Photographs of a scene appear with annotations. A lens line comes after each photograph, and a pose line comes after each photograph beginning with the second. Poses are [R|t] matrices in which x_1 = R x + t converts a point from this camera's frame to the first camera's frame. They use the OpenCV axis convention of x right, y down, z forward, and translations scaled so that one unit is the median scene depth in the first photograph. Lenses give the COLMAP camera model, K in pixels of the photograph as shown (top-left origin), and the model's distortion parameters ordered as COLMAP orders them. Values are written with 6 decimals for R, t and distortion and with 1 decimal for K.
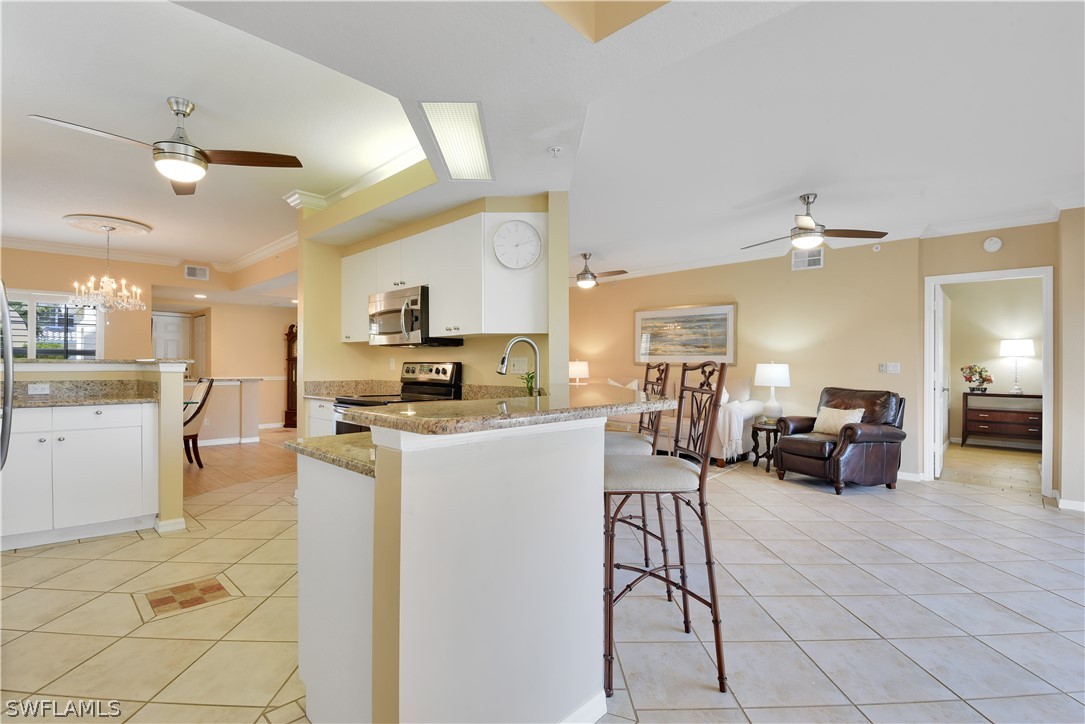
lens RADIAL K [[496.1, 0, 547.5], [0, 496.1, 365.4], [0, 0, 1]] dist [-0.014967, -0.001558]
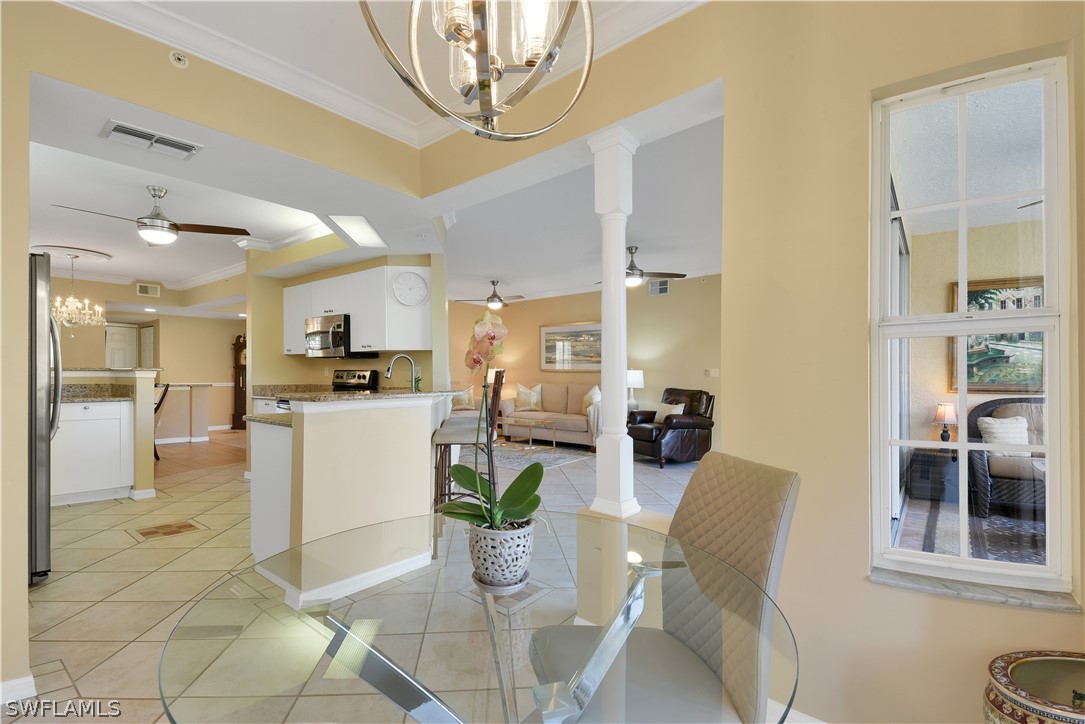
lens RADIAL K [[496.1, 0, 559.1], [0, 496.1, 377.8], [0, 0, 1]] dist [-0.014967, -0.001558]
pose [[0.994841, -0.002633, 0.101415, 0.162594], [0.001519, 0.999938, 0.011069, 0.000682], [-0.101438, -0.010858, 0.994783, -0.325735]]
